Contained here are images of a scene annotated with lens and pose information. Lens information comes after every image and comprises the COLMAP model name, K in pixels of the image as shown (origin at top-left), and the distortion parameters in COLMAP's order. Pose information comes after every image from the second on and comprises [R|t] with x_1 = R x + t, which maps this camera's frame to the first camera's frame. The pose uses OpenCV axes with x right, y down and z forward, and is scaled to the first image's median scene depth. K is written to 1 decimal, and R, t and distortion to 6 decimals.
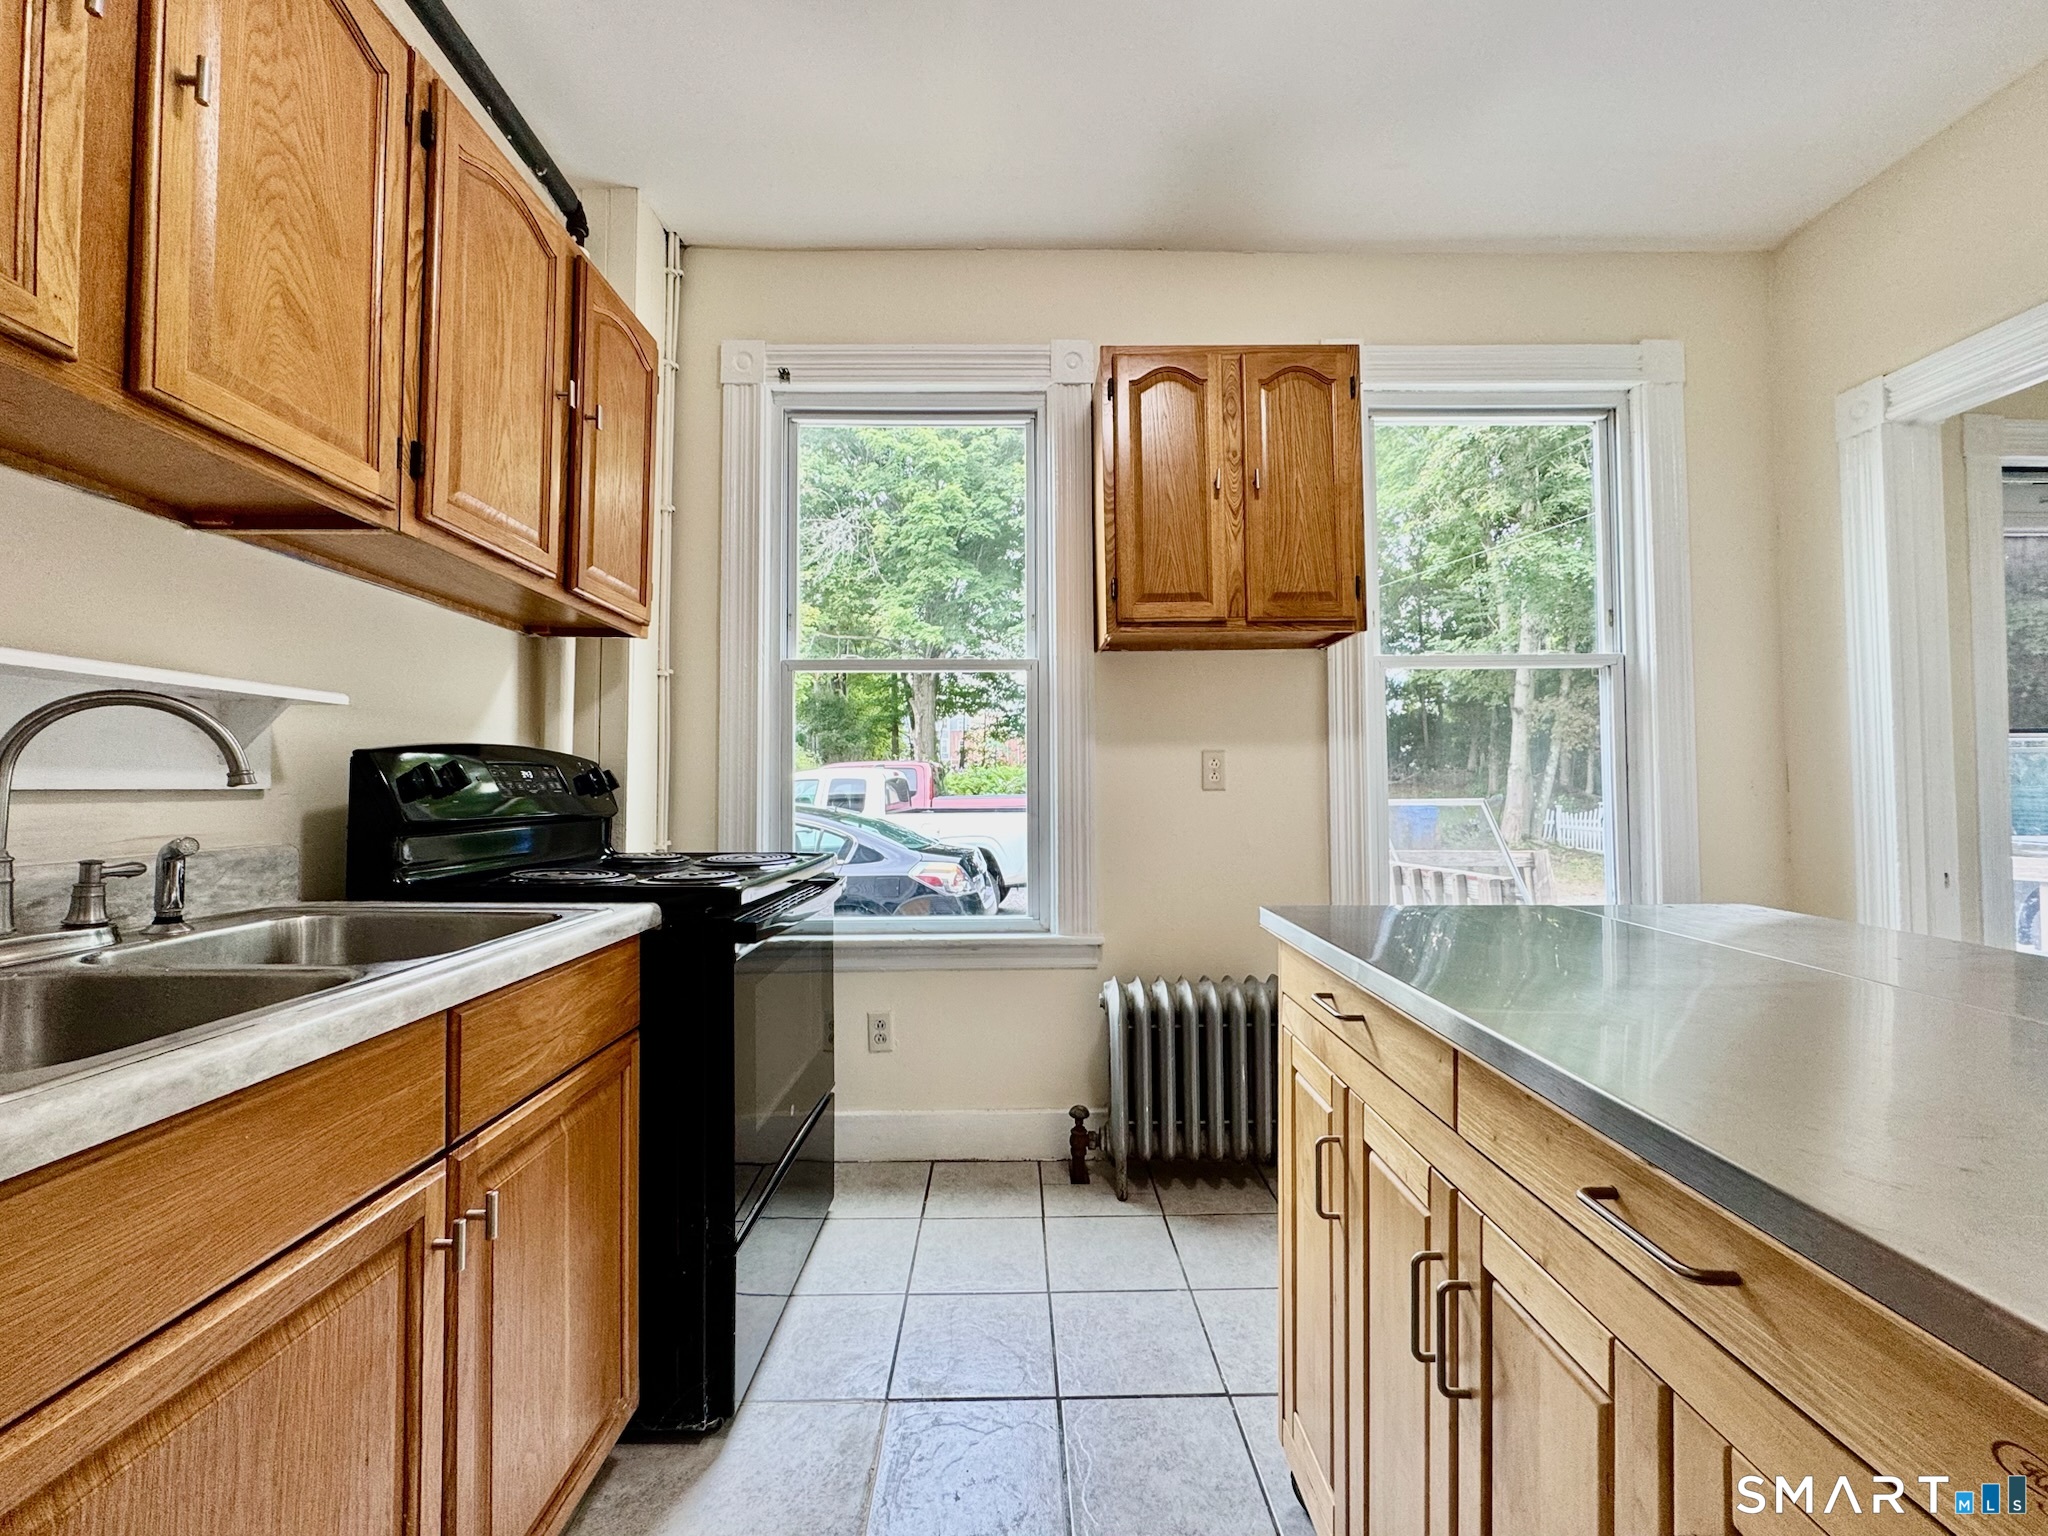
lens RADIAL K [[832.9, 0, 1021.6], [0, 832.9, 769.3], [0, 0, 1]] dist [-0.003025, 0.000367]
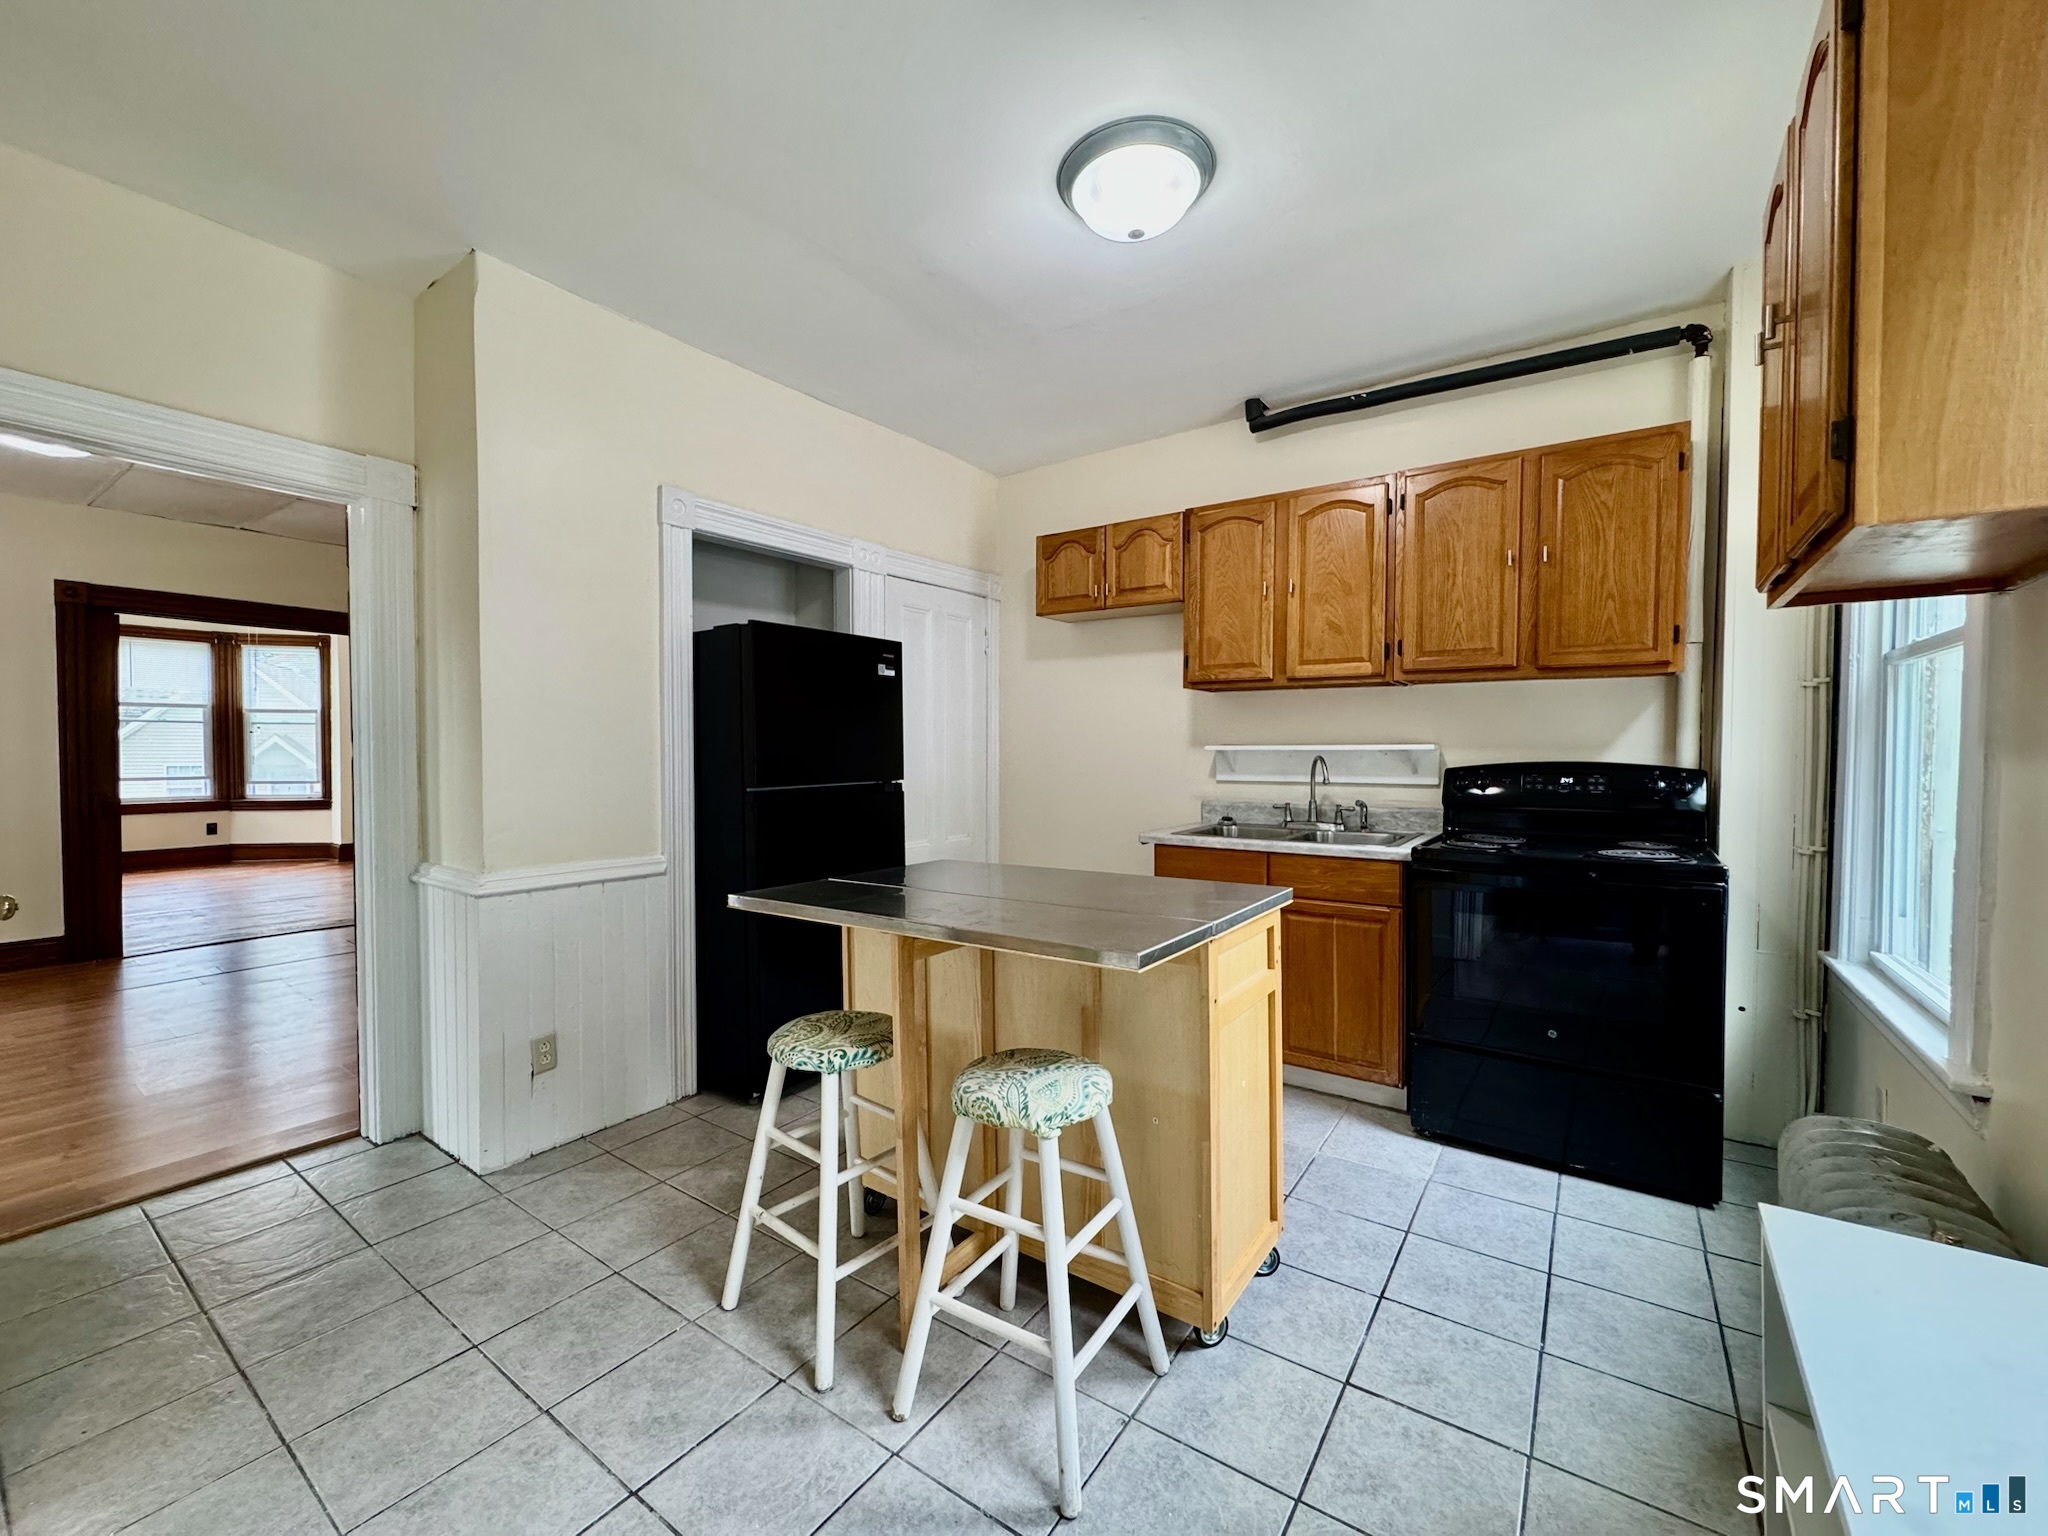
lens RADIAL K [[820.4, 0, 1024.0], [0, 820.4, 768.0], [0, 0, 1]] dist [-0.003310, 0.000141]
pose [[-0.581617, 0.023776, -0.813116, 1.049091], [0.022883, 0.999655, 0.012862, -0.050597], [0.813141, -0.011126, -0.581960, 0.870453]]
